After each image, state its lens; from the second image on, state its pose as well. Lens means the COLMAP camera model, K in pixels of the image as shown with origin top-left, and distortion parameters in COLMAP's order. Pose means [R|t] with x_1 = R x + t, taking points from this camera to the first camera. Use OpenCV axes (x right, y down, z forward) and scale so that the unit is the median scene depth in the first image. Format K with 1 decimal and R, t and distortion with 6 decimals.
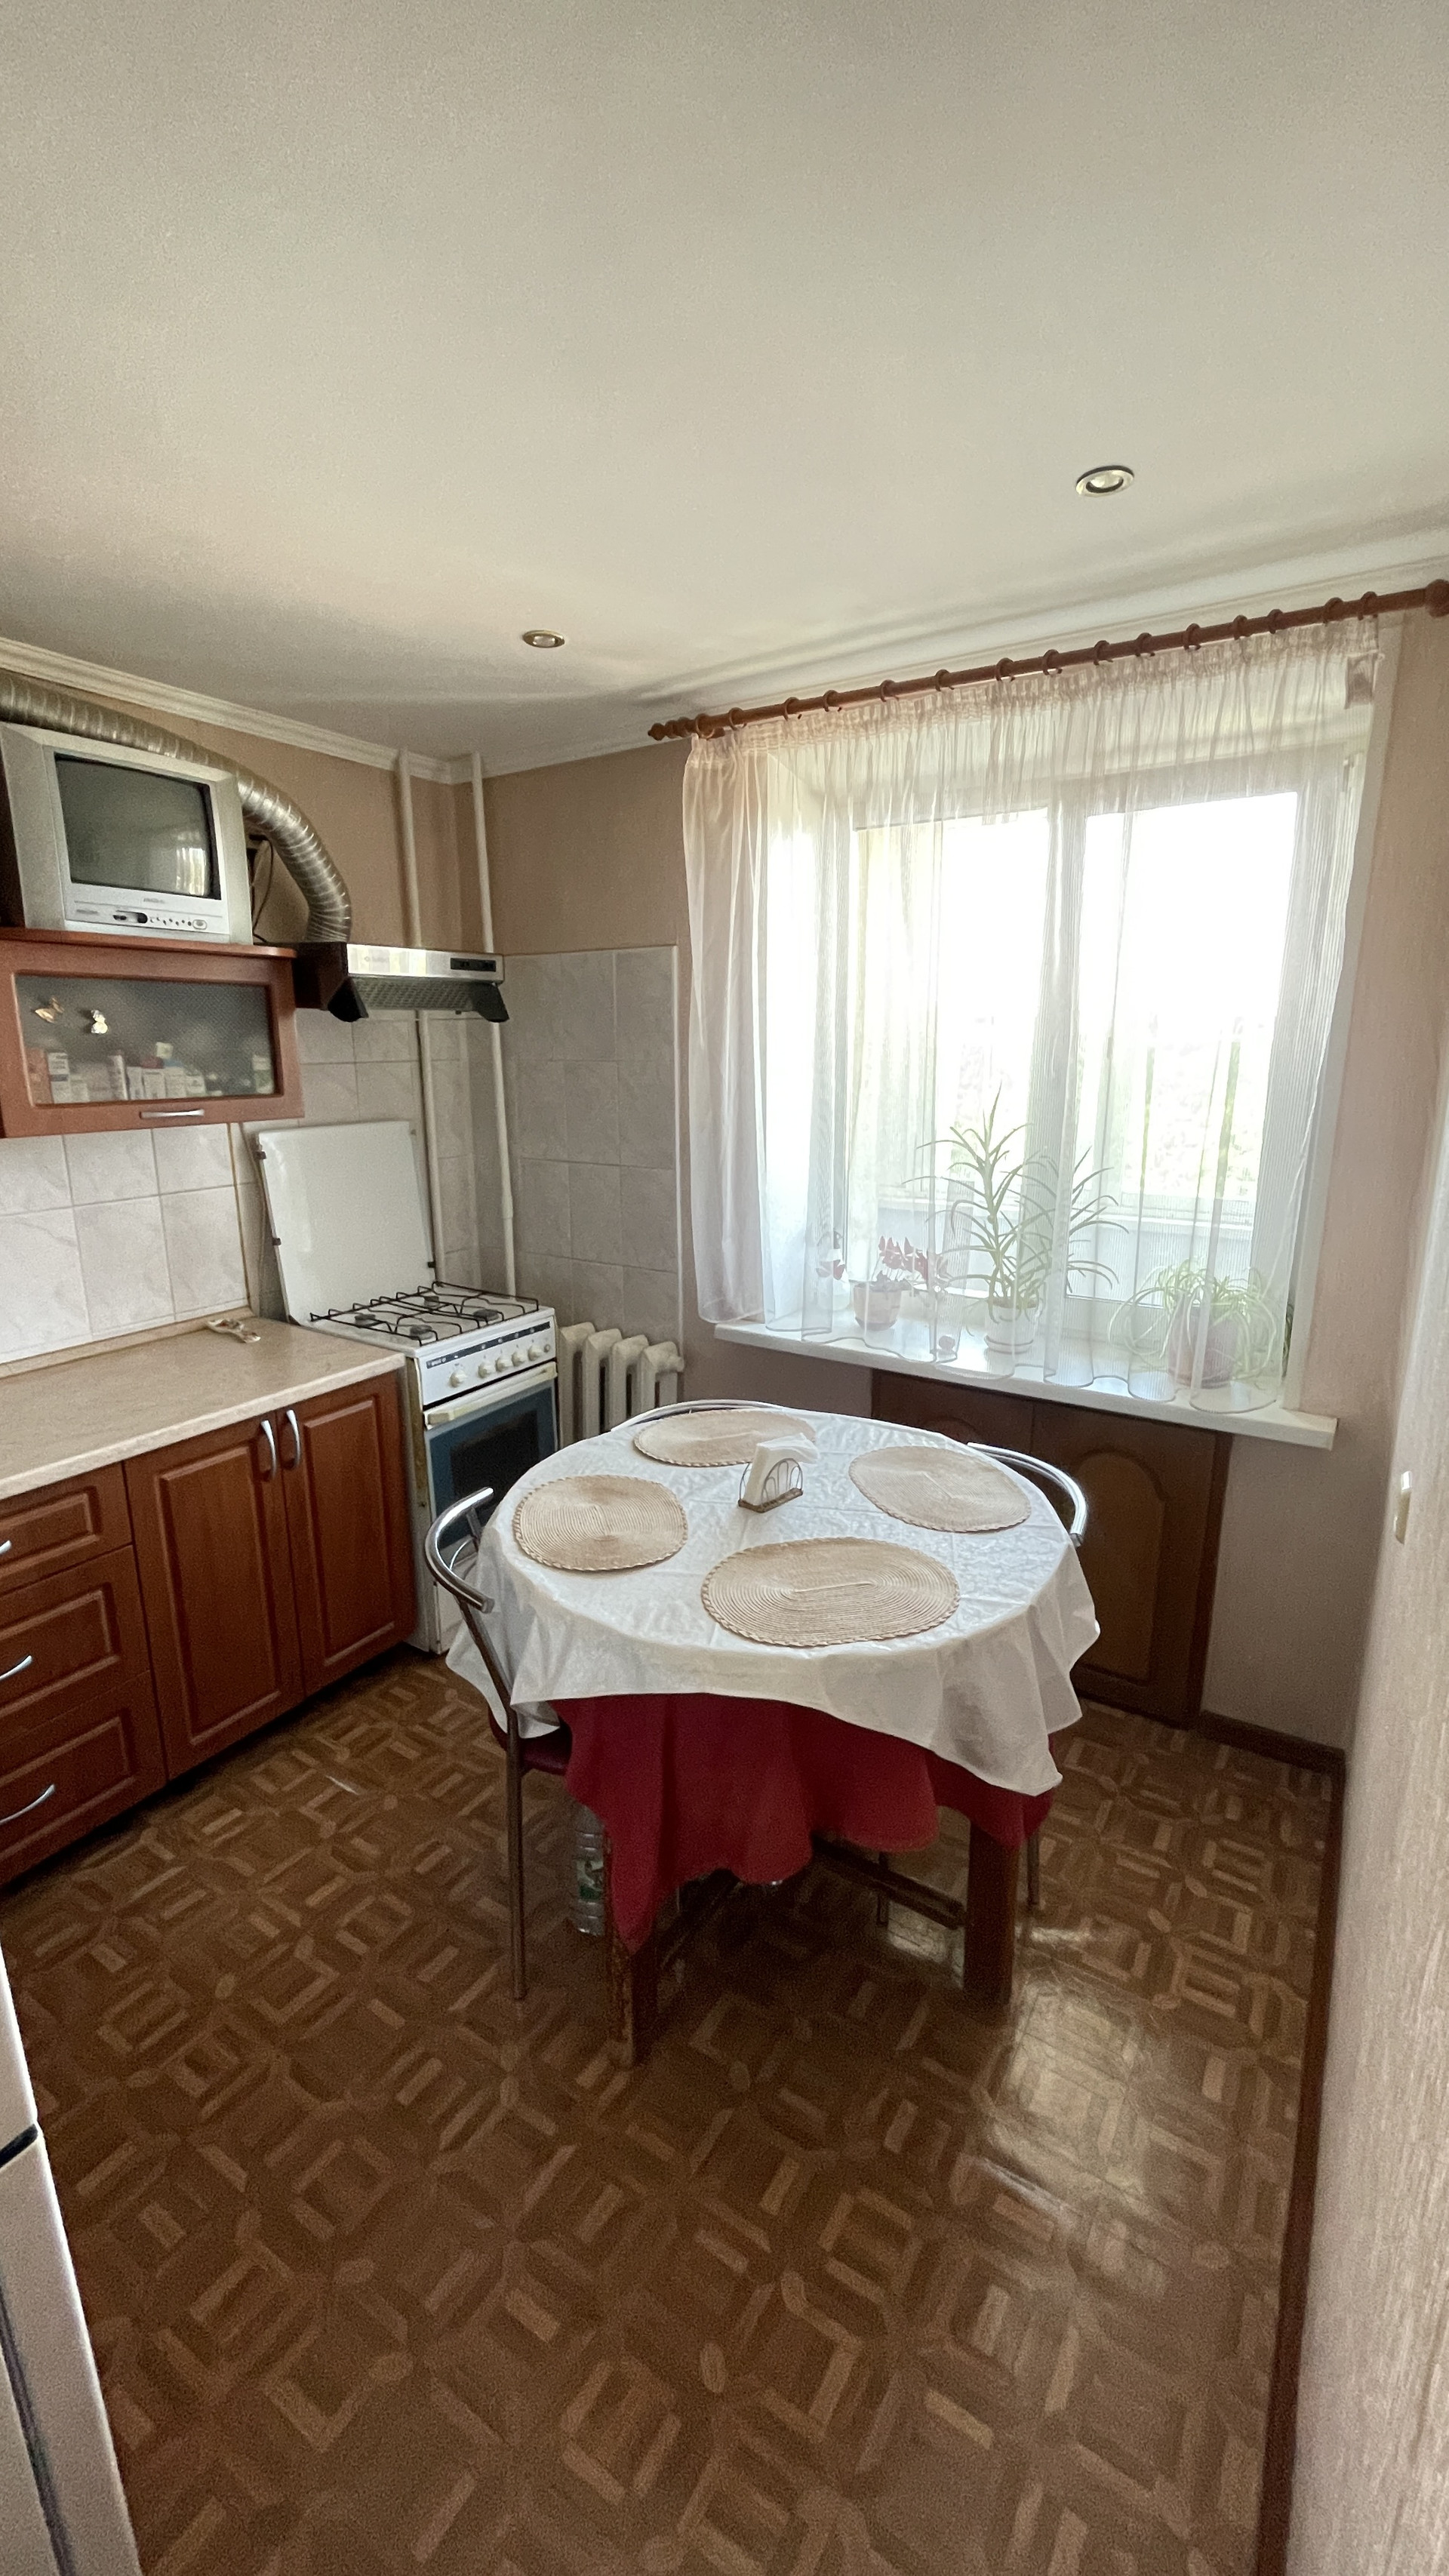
lens RADIAL K [[1050.8, 0, 731.7], [0, 1050.8, 1283.0], [0, 0, 1]] dist [-0.000787, -0.000349]
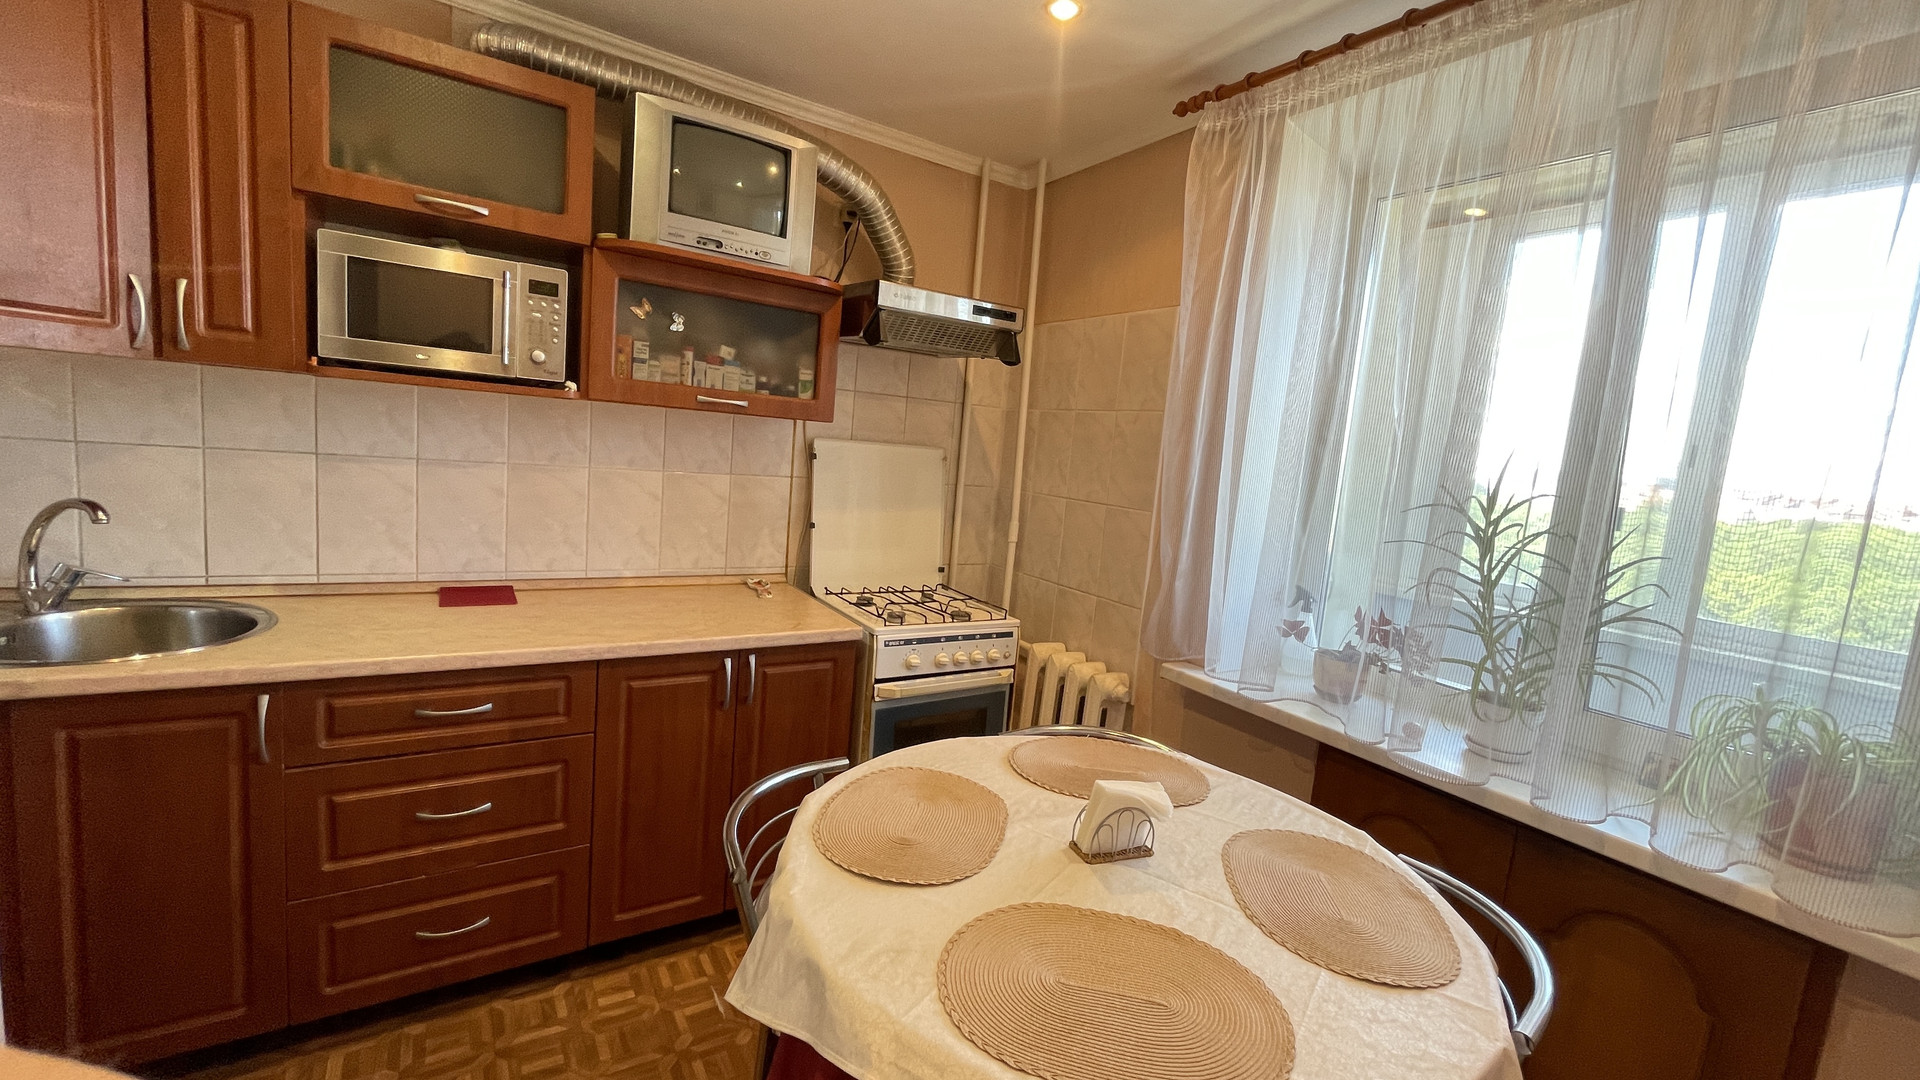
lens RADIAL K [[783.2, 0, 967.3], [0, 783.2, 532.2], [0, 0, 1]] dist [-0.000787, -0.000349]
pose [[0.905782, 0.128824, -0.403687, 0.122351], [-0.181708, 0.978716, -0.095384, 0.026479], [0.382807, 0.159750, 0.909911, 0.261745]]
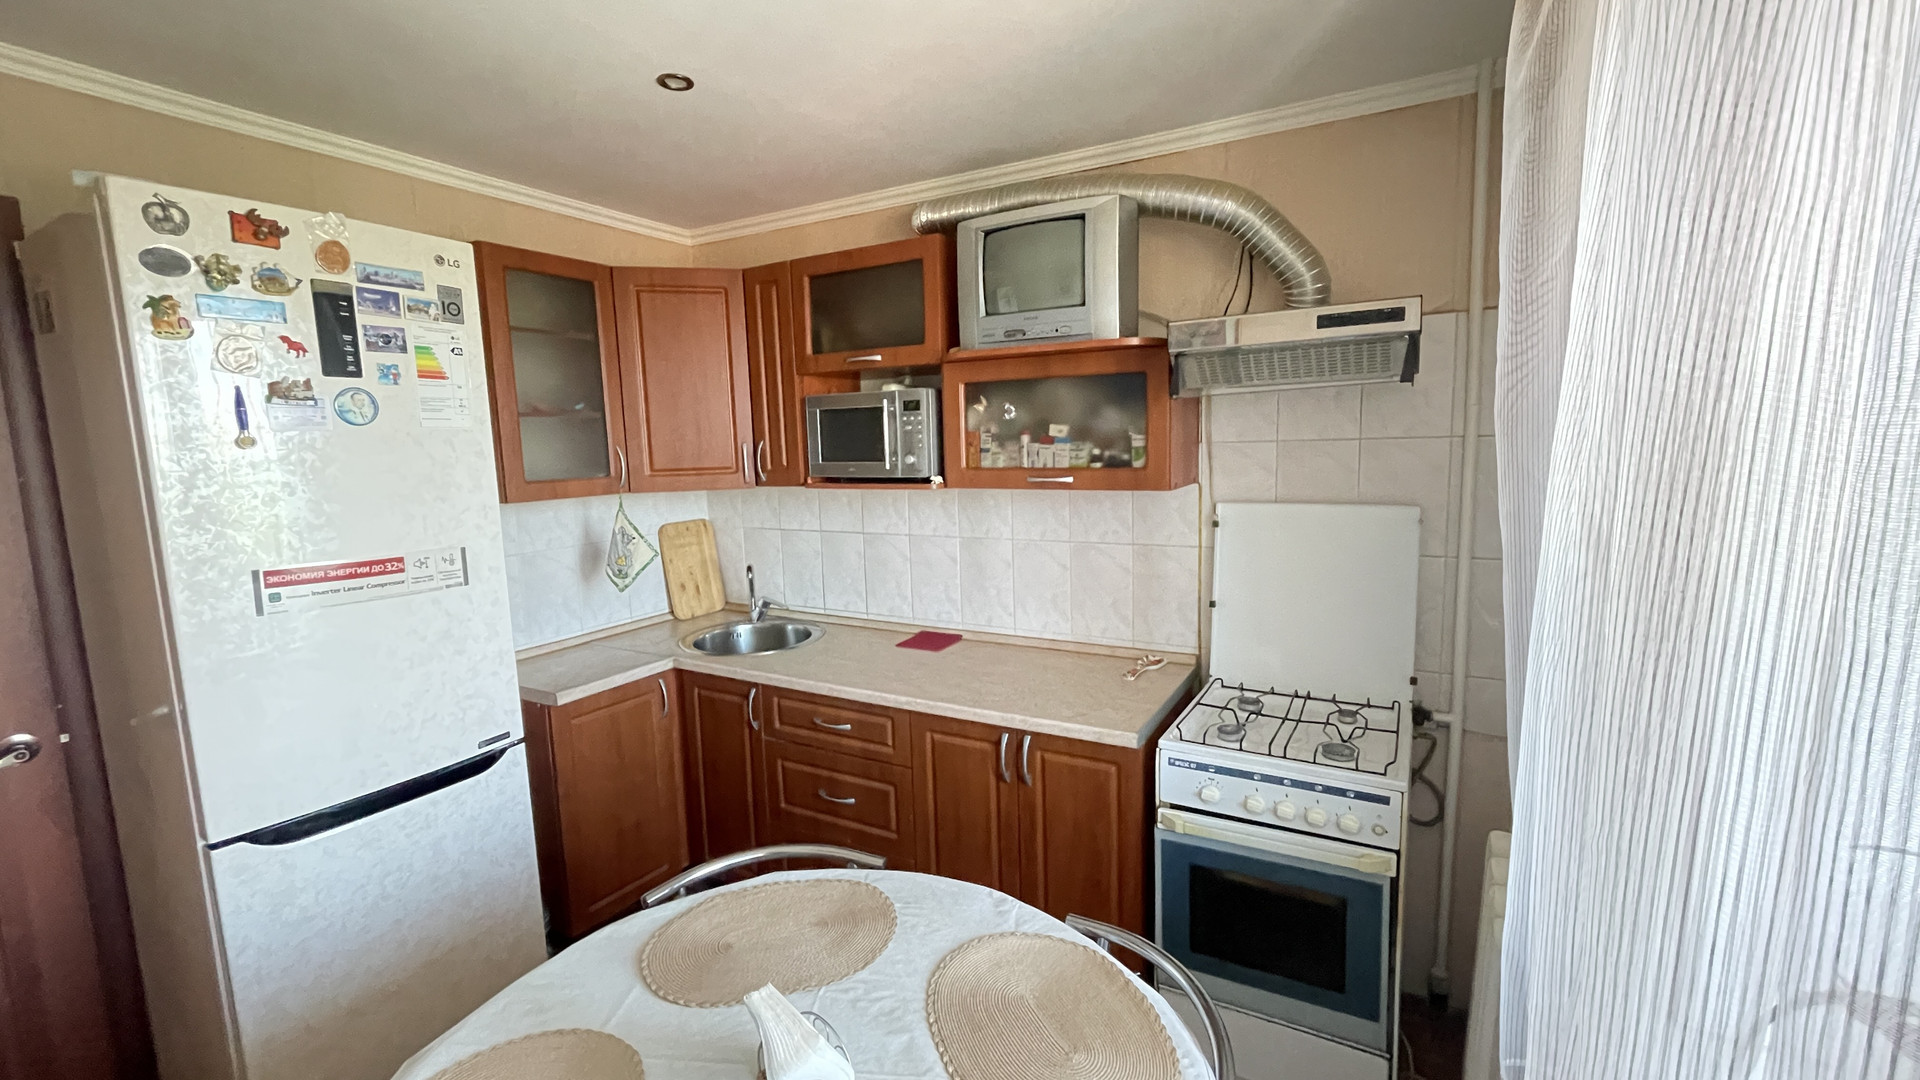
lens RADIAL K [[783.2, 0, 953.0], [0, 783.2, 545.5], [0, 0, 1]] dist [-0.000787, -0.000349]
pose [[0.041736, 0.136758, -0.989725, 0.383394], [-0.199372, 0.971806, 0.125875, -0.165791], [0.979035, 0.192070, 0.067825, 0.771463]]
